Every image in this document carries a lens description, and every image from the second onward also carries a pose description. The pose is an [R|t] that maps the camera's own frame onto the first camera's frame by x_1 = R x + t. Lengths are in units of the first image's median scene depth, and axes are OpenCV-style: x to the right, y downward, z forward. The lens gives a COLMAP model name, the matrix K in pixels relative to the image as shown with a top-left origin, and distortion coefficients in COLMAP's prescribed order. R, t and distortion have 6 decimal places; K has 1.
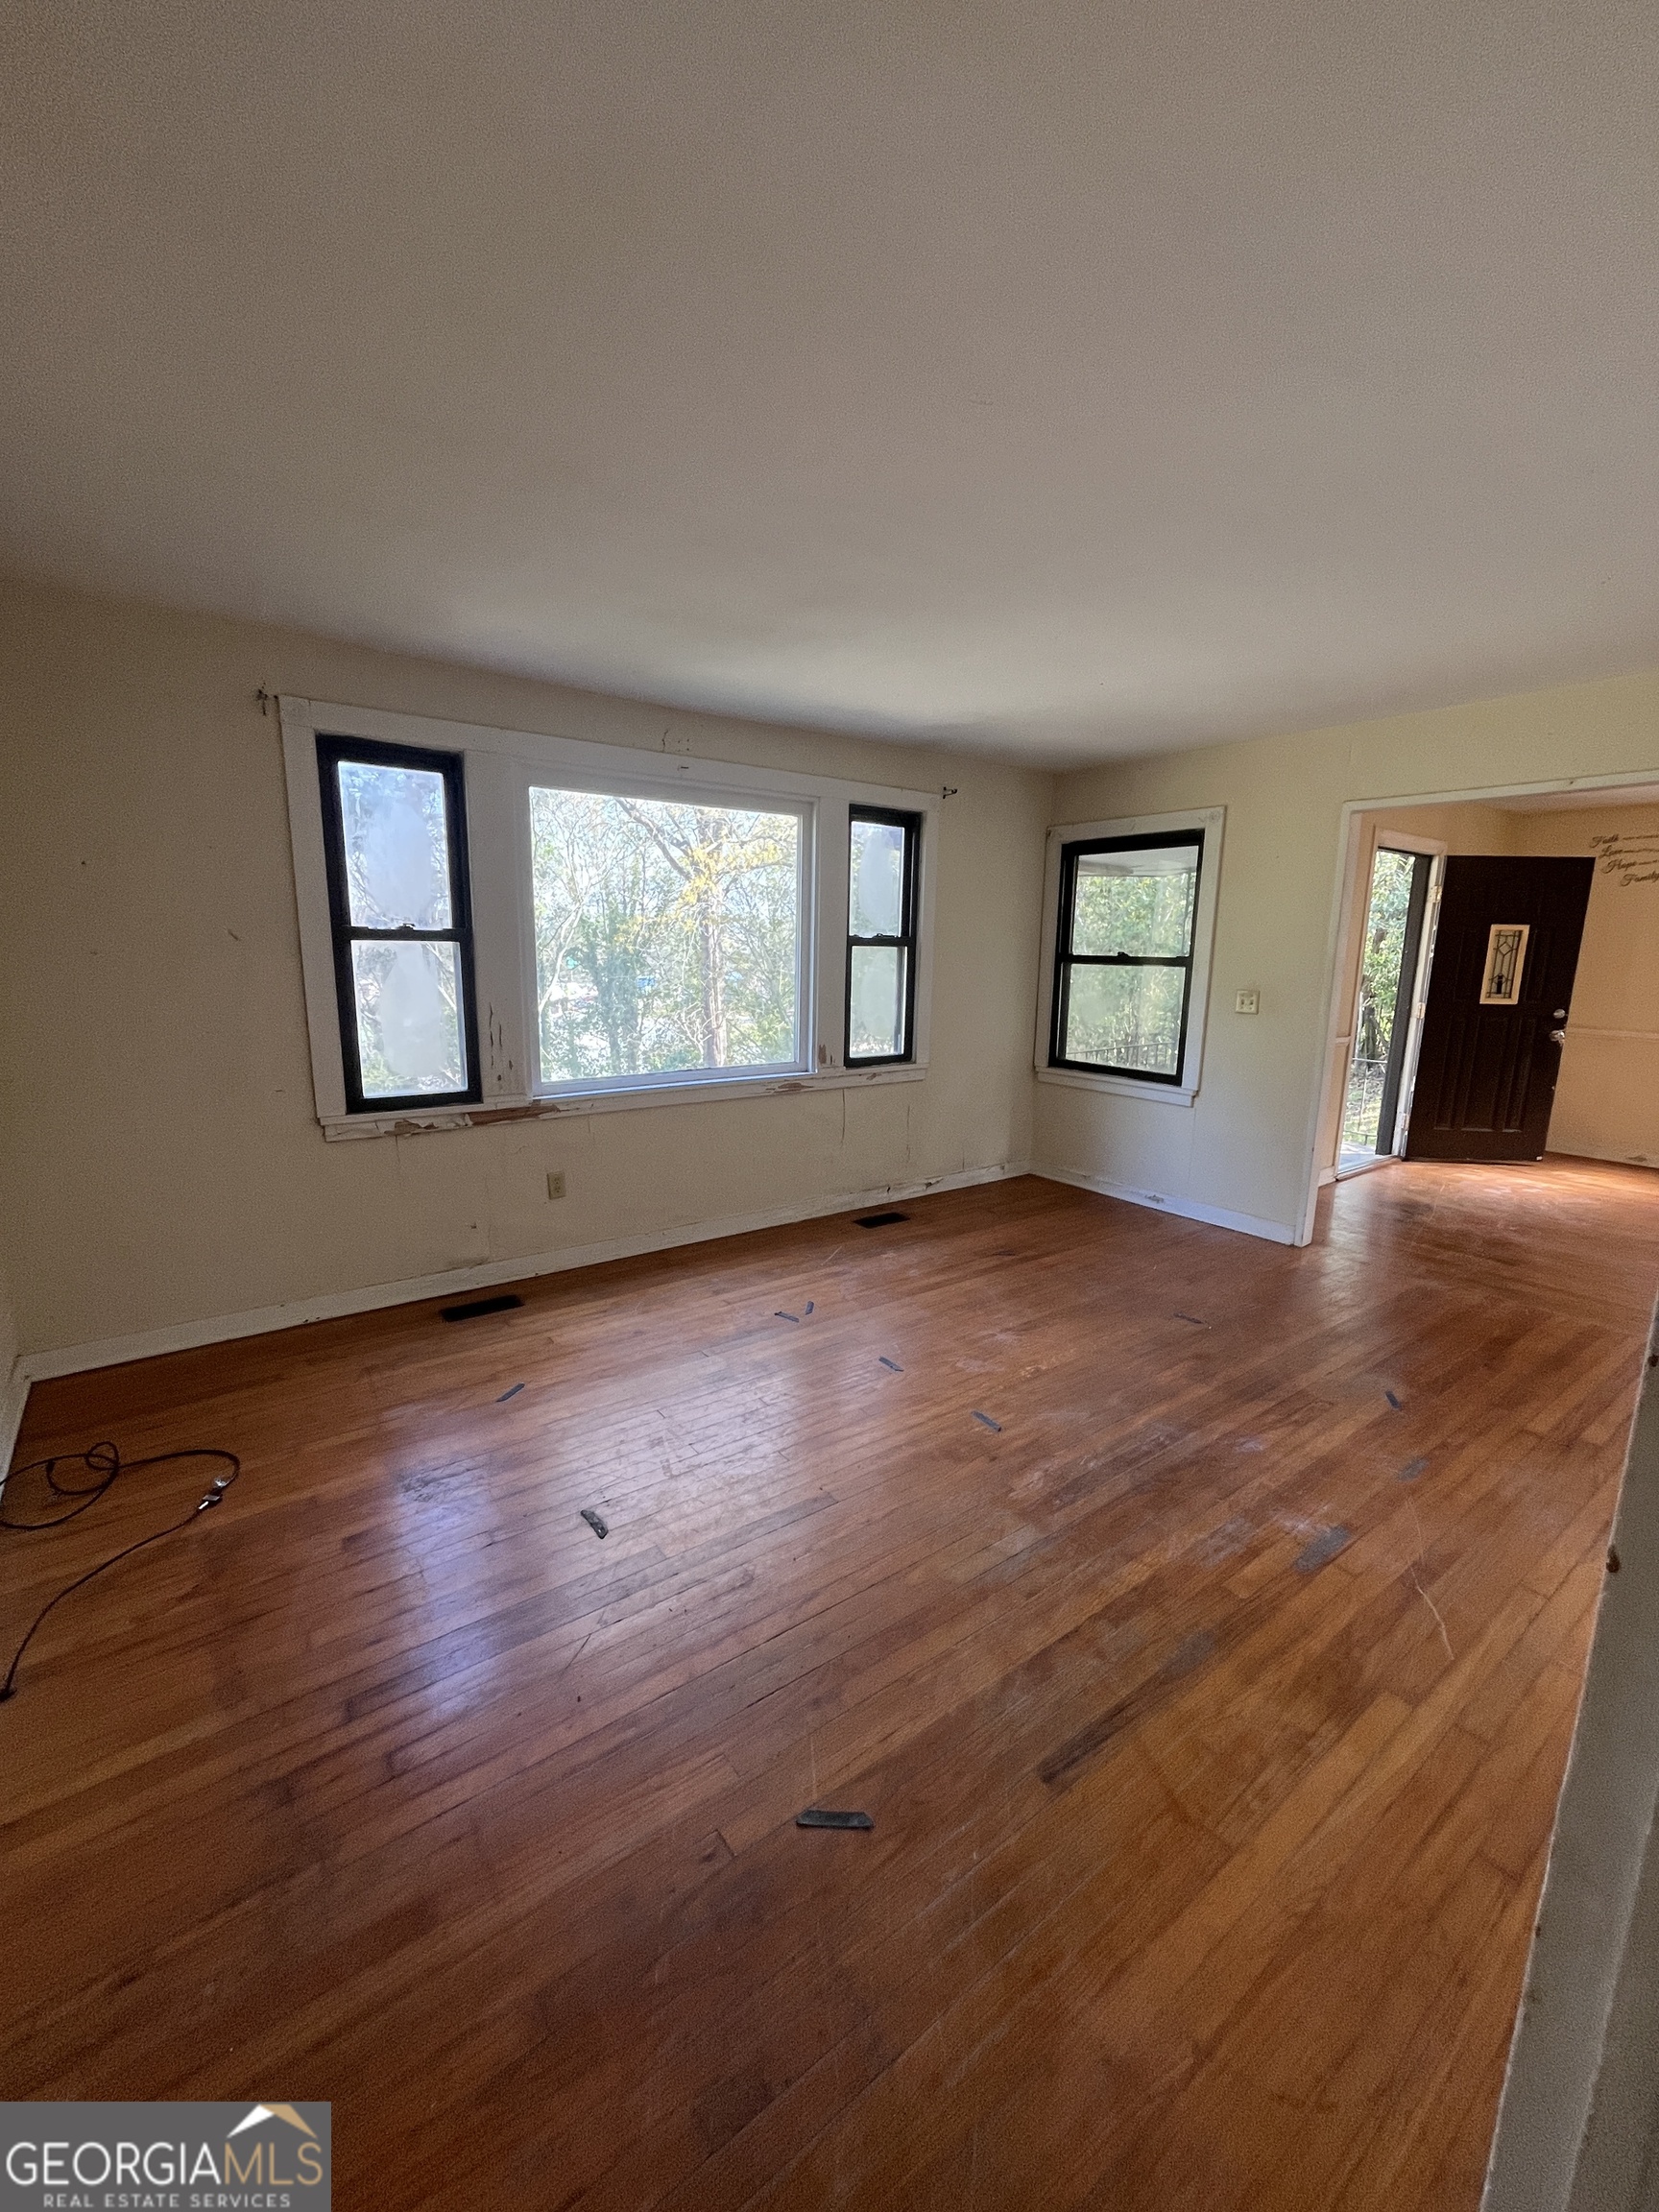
lens RADIAL K [[890.7, 0, 836.6], [0, 890.7, 1111.8], [0, 0, 1]] dist [-0.005953, 0.000054]
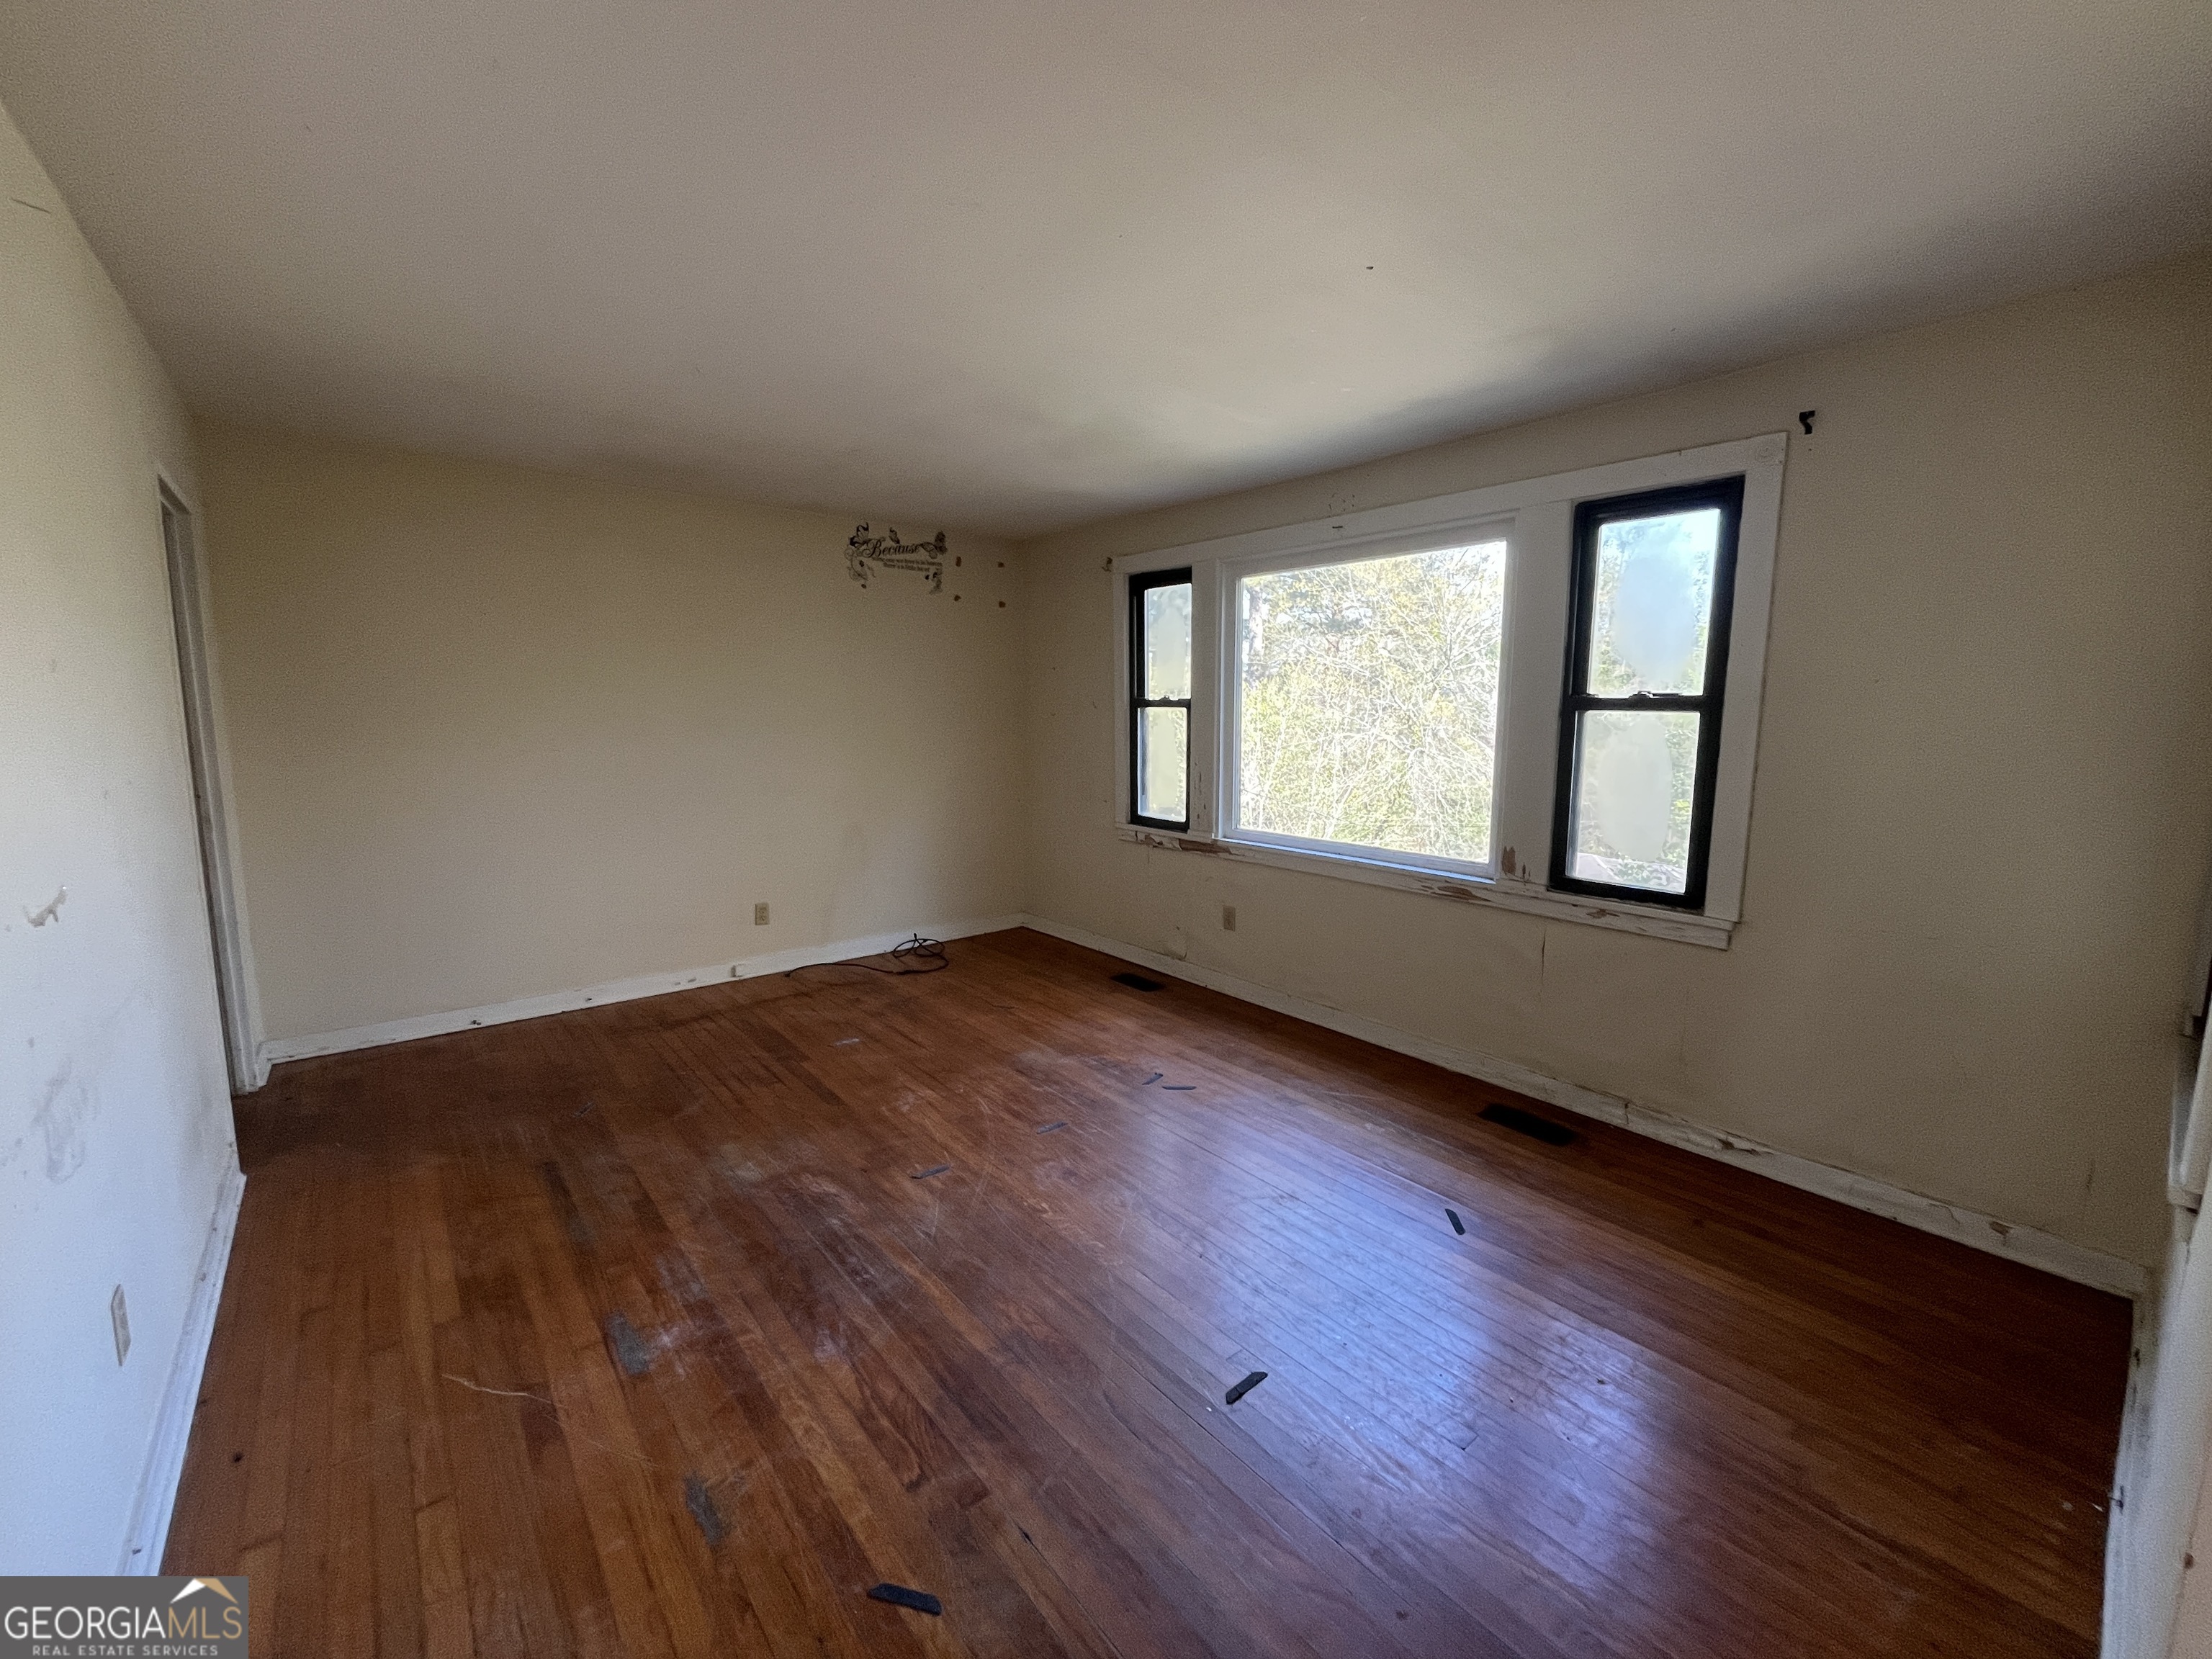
lens RADIAL K [[895.5, 0, 1114.7], [0, 895.5, 817.6], [0, 0, 1]] dist [-0.003811, -0.000850]
pose [[0.056864, 0.110200, -0.992281, 0.917099], [-0.190111, 0.976899, 0.097597, -0.146010], [0.980114, 0.183094, 0.076501, 0.846406]]
